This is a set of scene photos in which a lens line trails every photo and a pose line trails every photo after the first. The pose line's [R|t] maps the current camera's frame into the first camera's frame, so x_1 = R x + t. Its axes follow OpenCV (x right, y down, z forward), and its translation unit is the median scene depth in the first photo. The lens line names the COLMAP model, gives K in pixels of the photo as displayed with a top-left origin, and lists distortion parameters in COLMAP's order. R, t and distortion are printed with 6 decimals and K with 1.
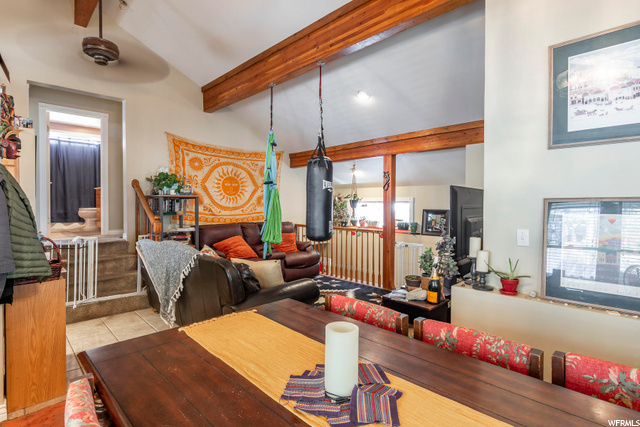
lens RADIAL K [[312.8, 0, 320.0], [0, 312.8, 213.5], [0, 0, 1]] dist [-0.000101, -0.000032]
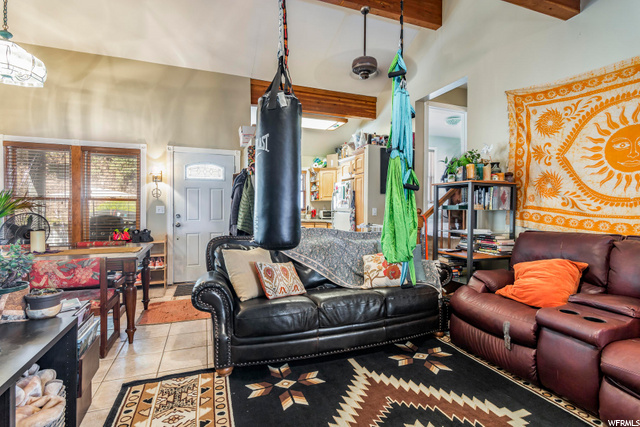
lens RADIAL K [[312.8, 0, 320.0], [0, 312.8, 213.5], [0, 0, 1]] dist [-0.000101, -0.000032]
pose [[-0.422273, 0.023435, -0.906166, 0.292046], [-0.029128, 0.998799, 0.039404, -0.004051], [0.906001, 0.043034, -0.421083, 0.843944]]
